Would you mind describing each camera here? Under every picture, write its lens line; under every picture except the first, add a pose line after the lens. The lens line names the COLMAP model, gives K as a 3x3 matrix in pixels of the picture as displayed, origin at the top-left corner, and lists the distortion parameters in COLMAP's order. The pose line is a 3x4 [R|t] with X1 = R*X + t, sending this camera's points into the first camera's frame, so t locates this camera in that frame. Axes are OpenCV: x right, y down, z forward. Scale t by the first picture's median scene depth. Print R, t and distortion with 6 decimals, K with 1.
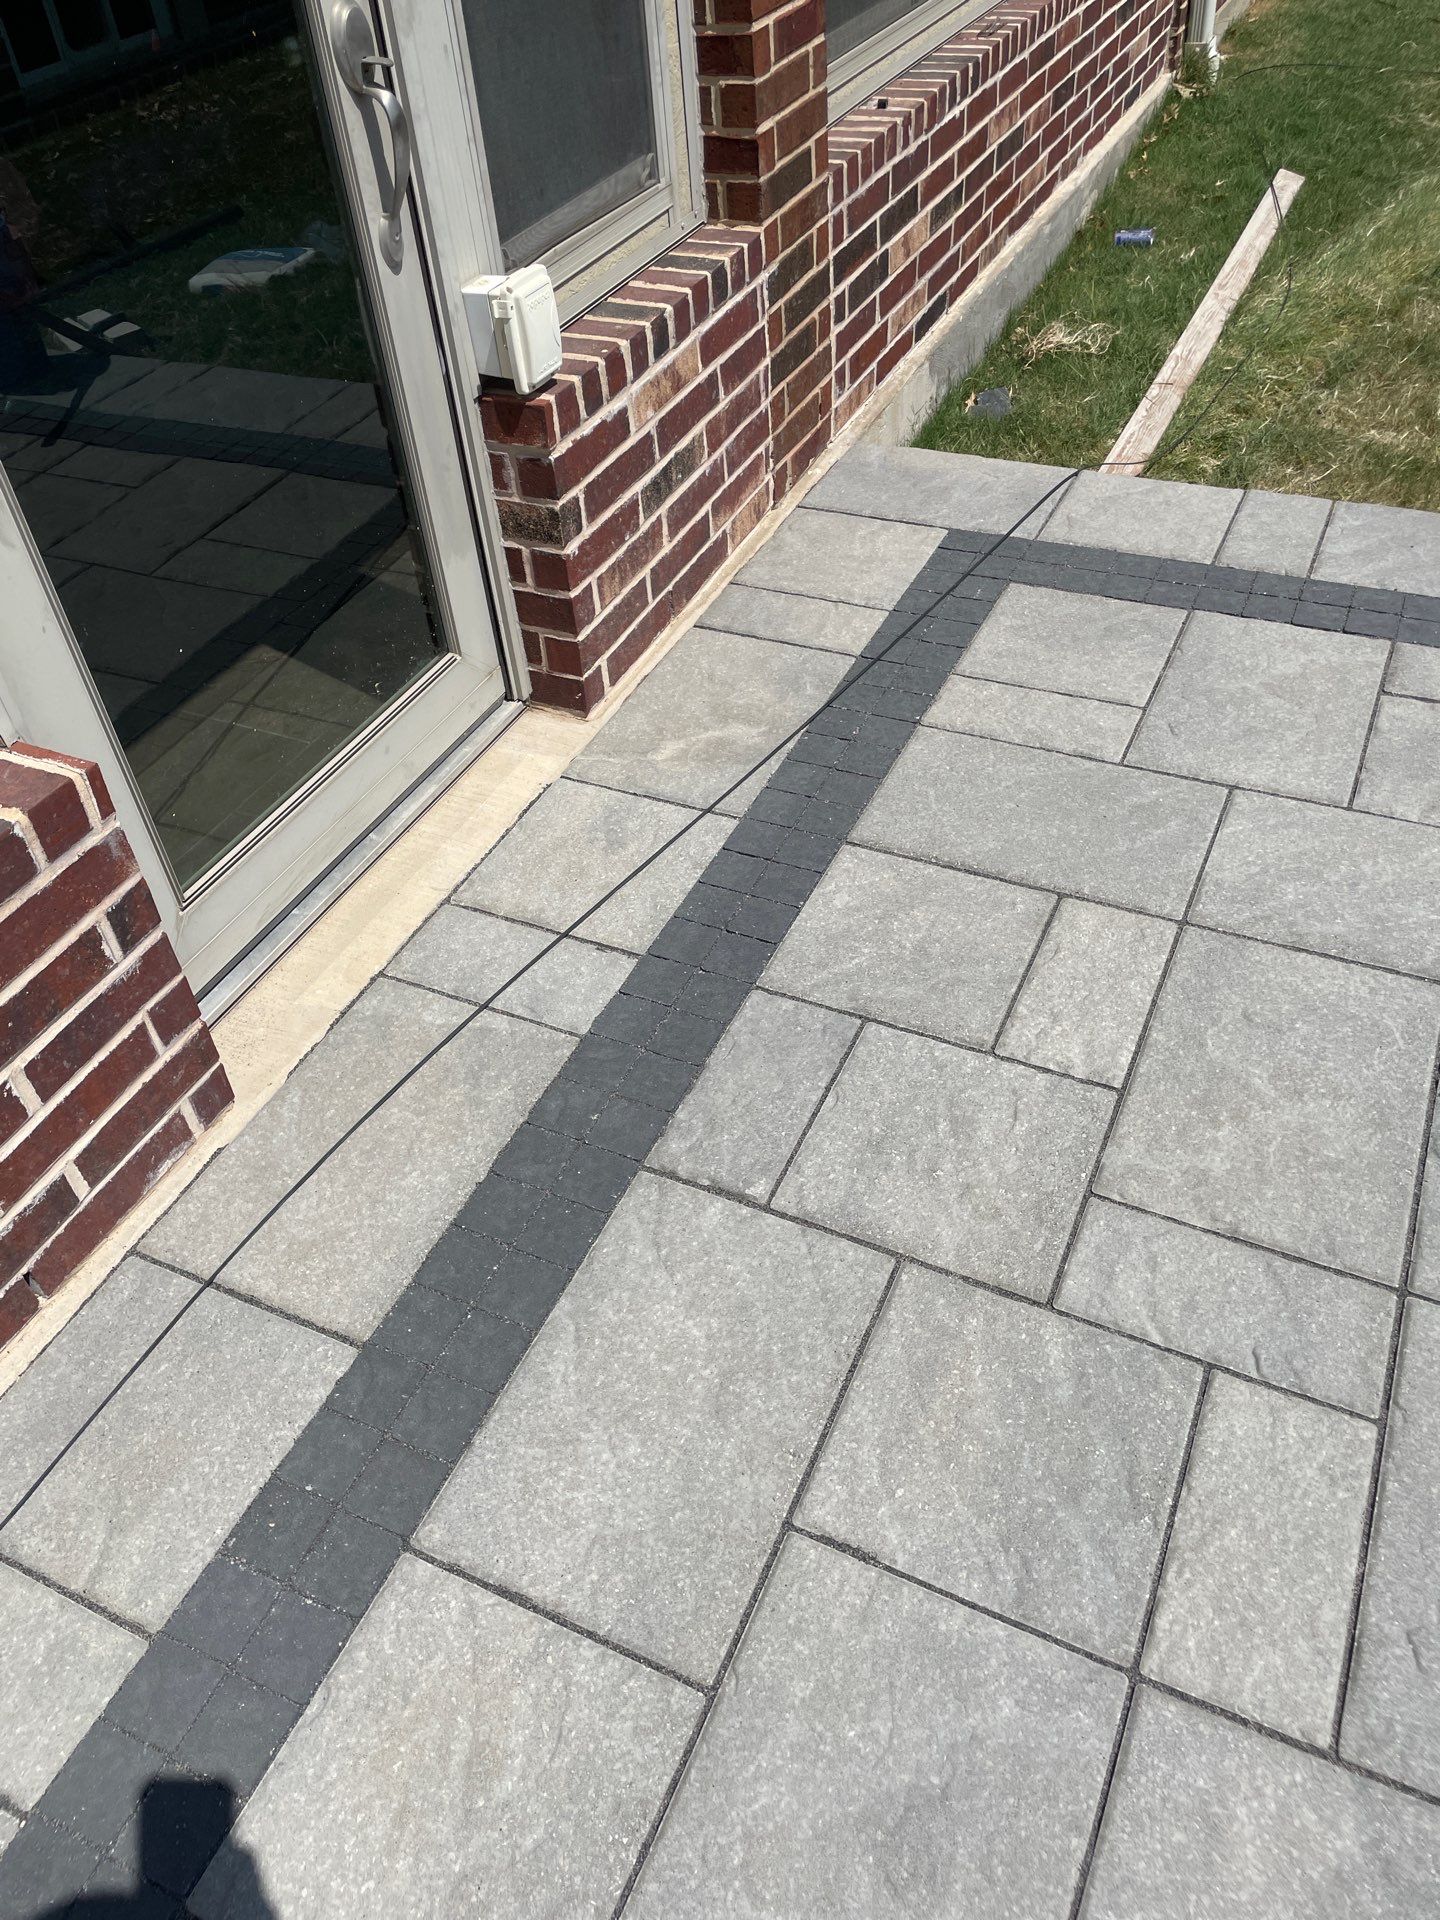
lens RADIAL K [[1446.5, 0, 713.5], [0, 1446.5, 938.8], [0, 0, 1]] dist [0.099175, -0.128533]
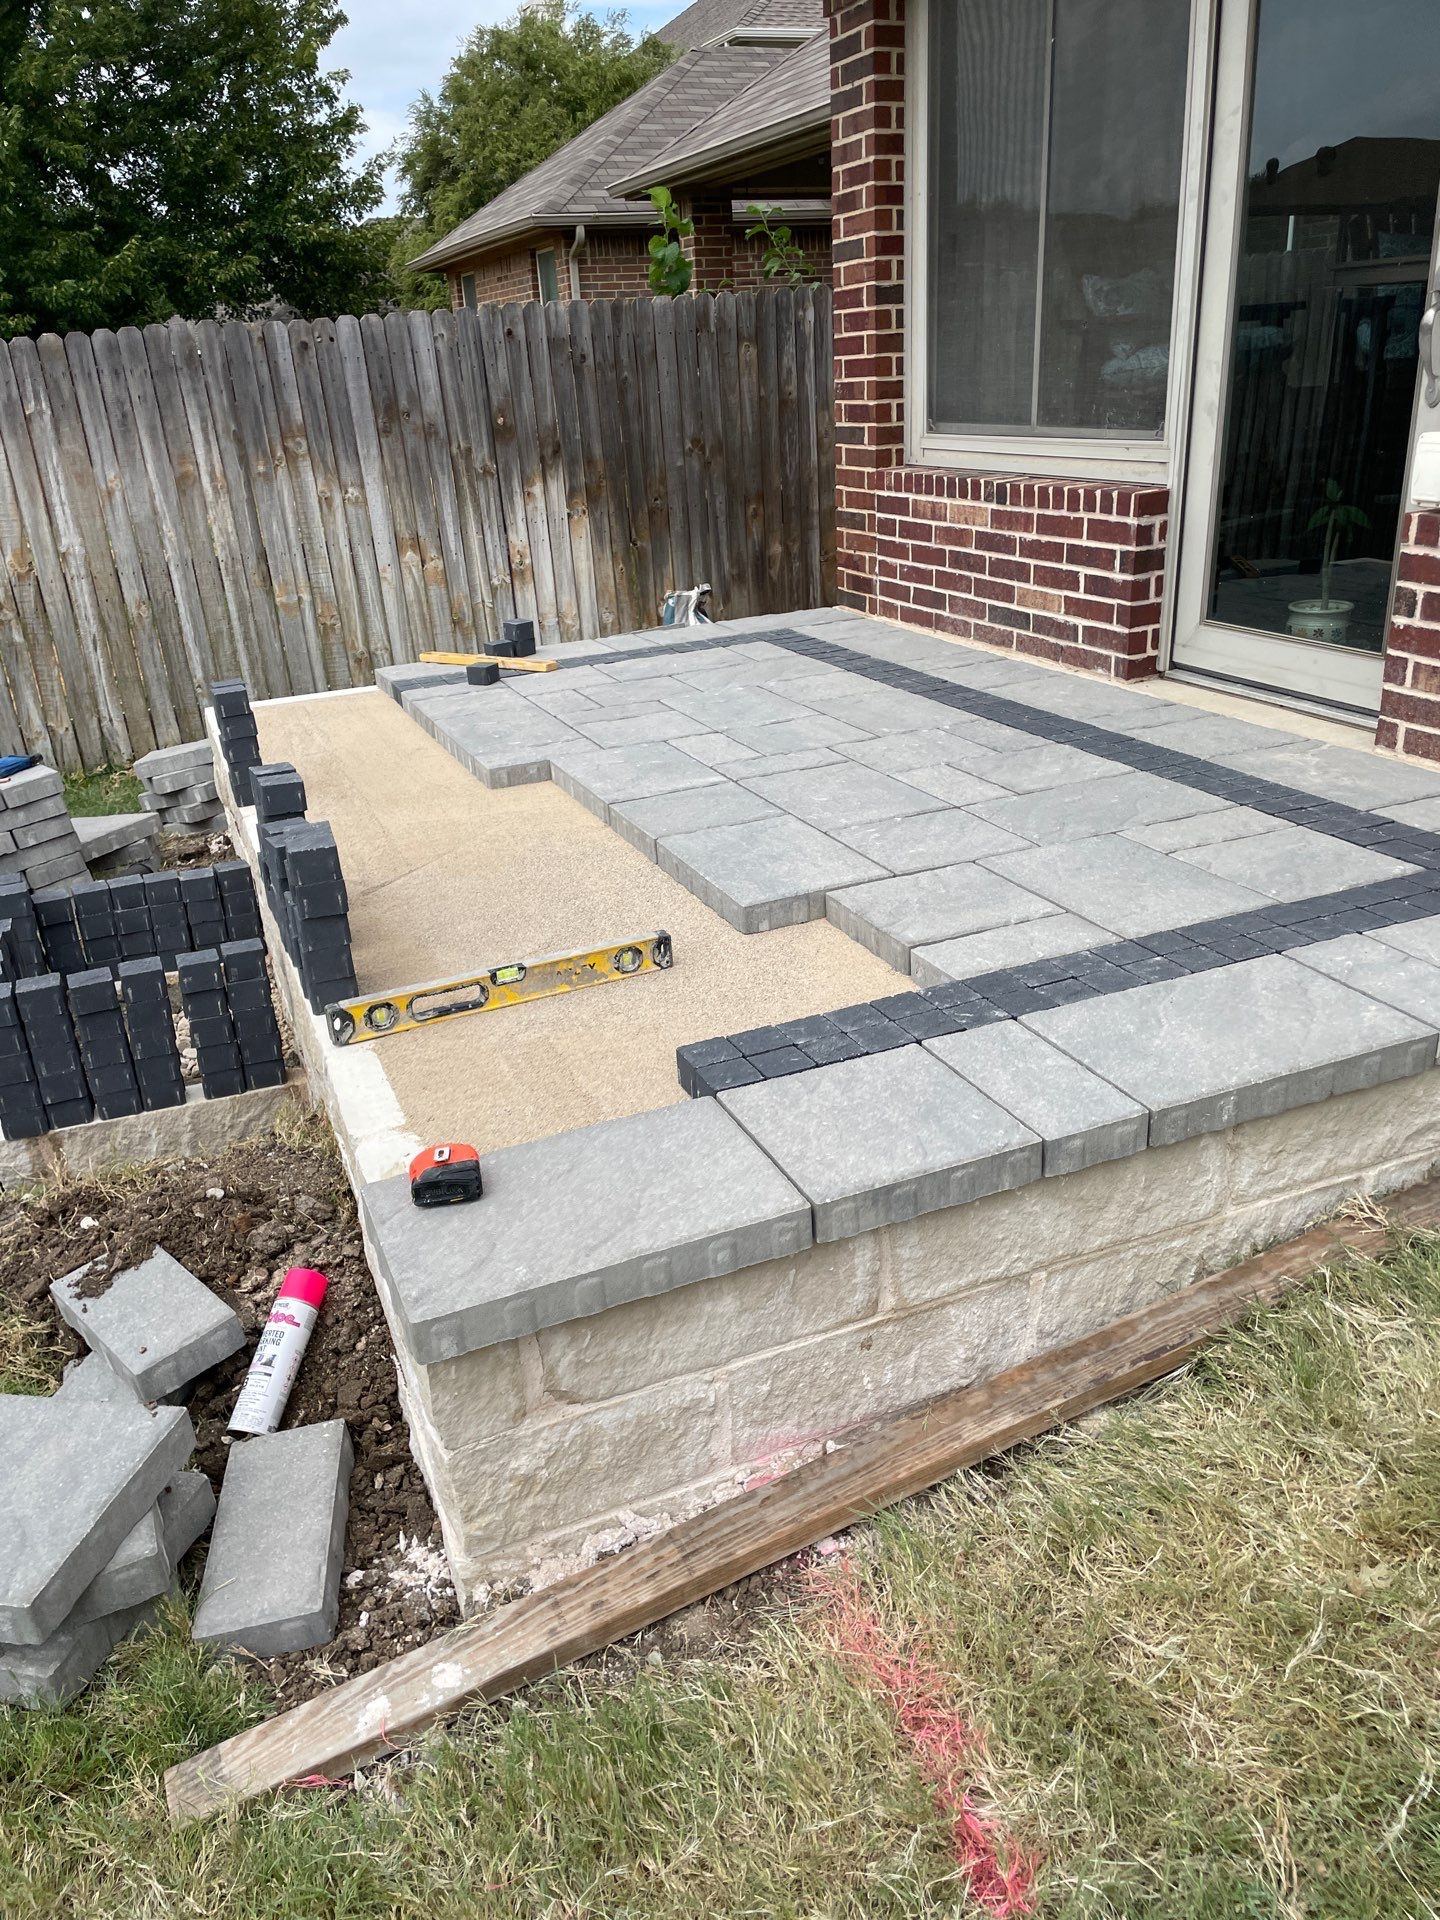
lens RADIAL K [[1449.2, 0, 728.2], [0, 1449.2, 960.8], [0, 0, 1]] dist [0.084875, -0.097090]
pose [[-0.665489, 0.377229, -0.644067, 1.384200], [-0.422150, 0.521400, 0.741574, -0.878334], [0.615560, 0.765402, -0.187739, 1.108441]]
